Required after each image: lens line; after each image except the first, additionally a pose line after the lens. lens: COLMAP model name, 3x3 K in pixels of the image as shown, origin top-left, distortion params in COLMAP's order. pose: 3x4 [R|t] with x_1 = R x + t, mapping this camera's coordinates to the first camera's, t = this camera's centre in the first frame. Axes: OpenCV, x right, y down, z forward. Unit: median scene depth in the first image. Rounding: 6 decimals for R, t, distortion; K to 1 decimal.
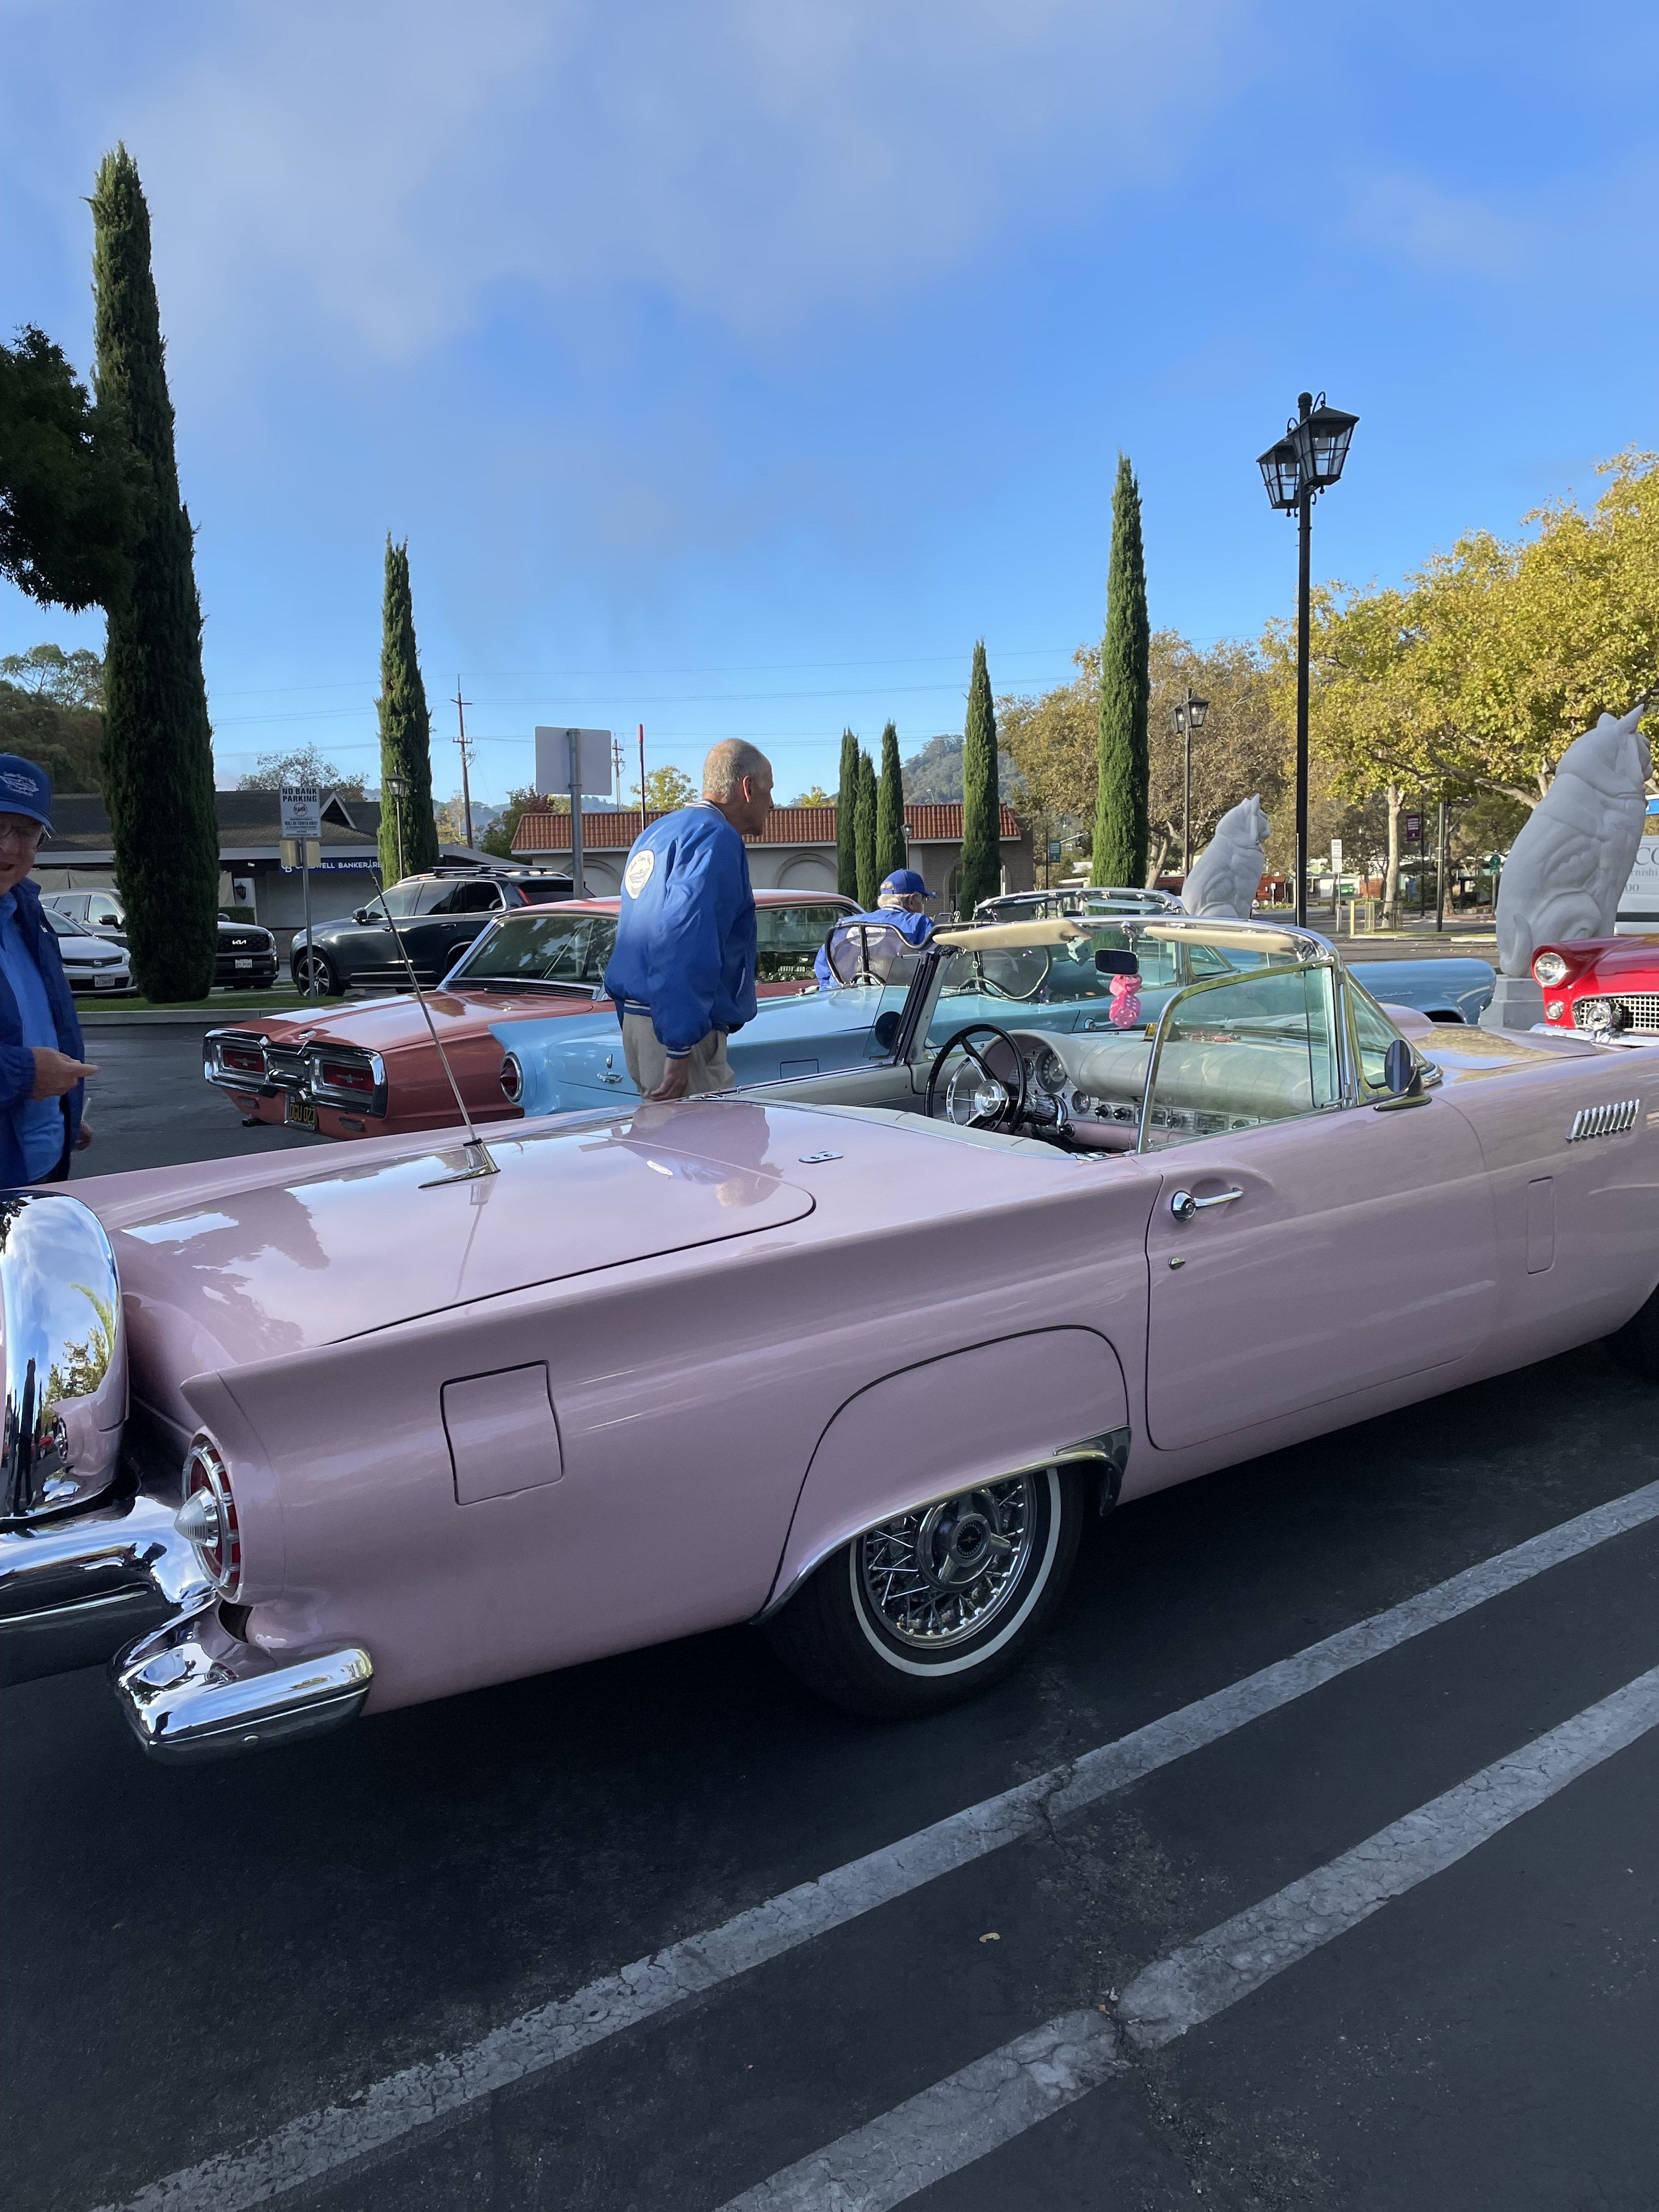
lens RADIAL K [[1643.0, 0, 807.0], [0, 1643.0, 1092.1], [0, 0, 1]] dist [0.100146, -0.109406]
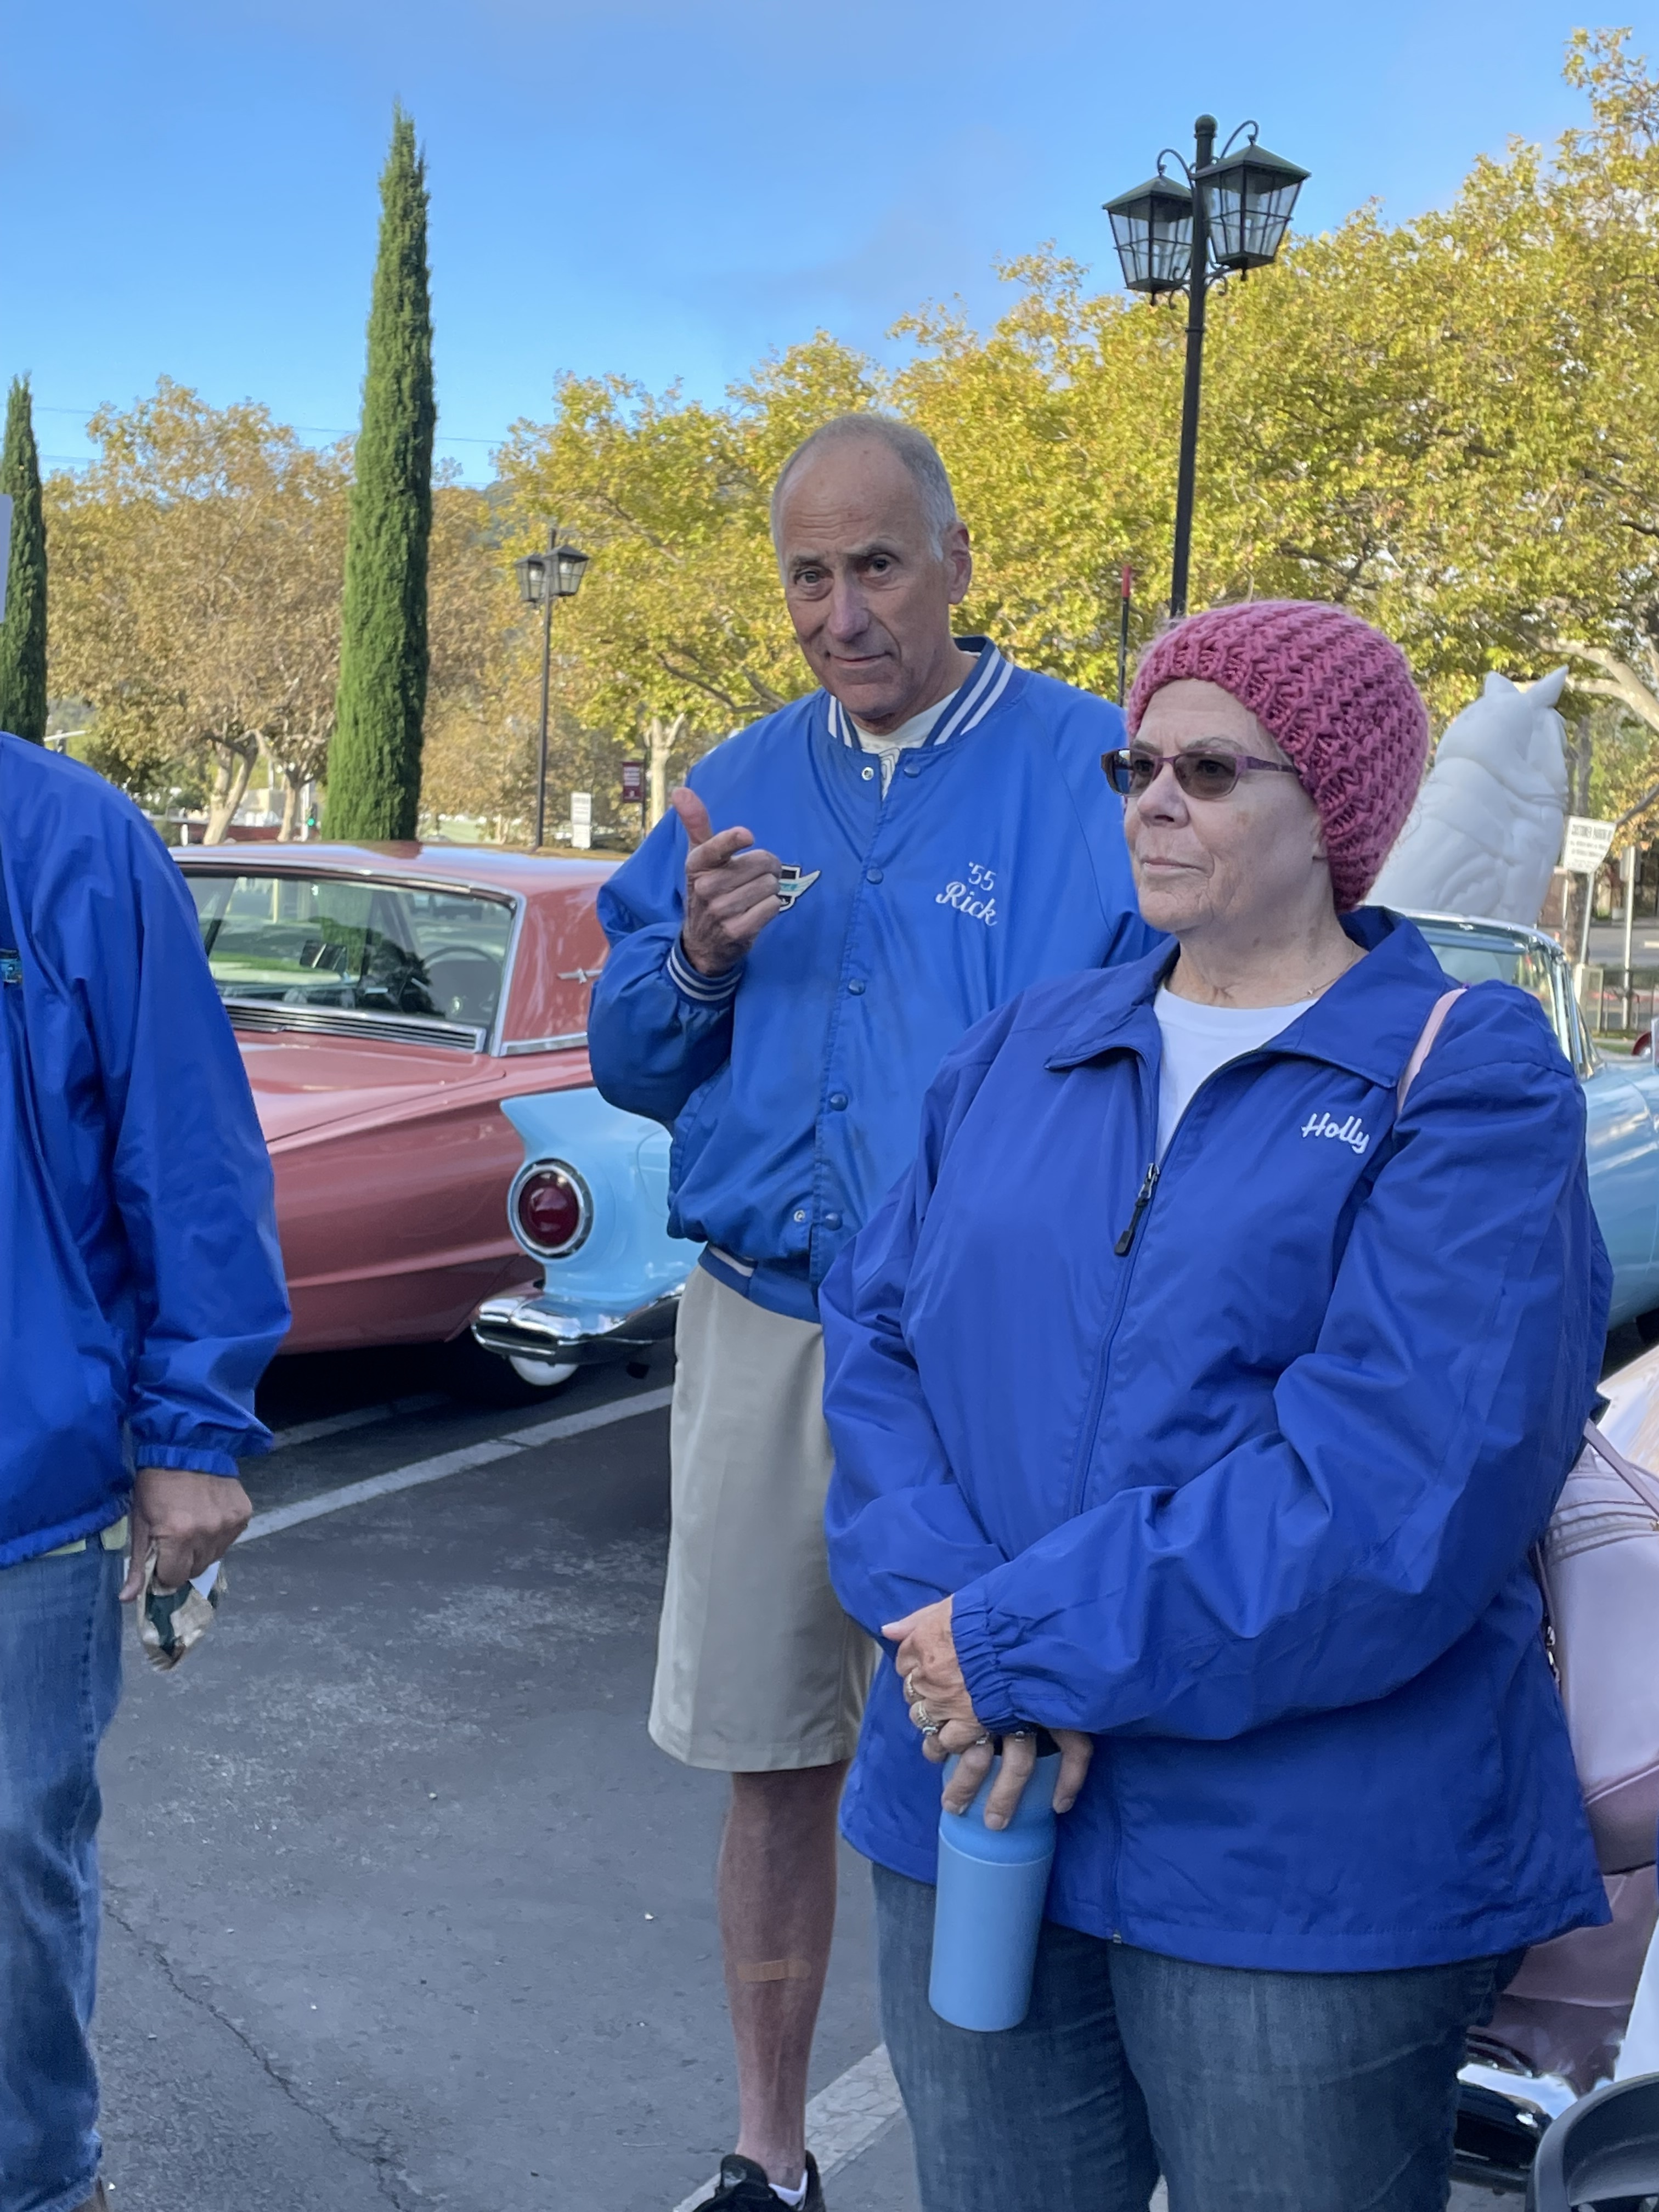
lens RADIAL K [[2832.6, 0, 864.0], [0, 2832.6, 1077.0], [0, 0, 1]] dist [0.122475, -0.275871]
pose [[0.892467, 0.039884, 0.449346, -0.101379], [-0.021737, 0.998729, -0.045475, -0.003306], [-0.450588, 0.030817, 0.892200, 0.041303]]
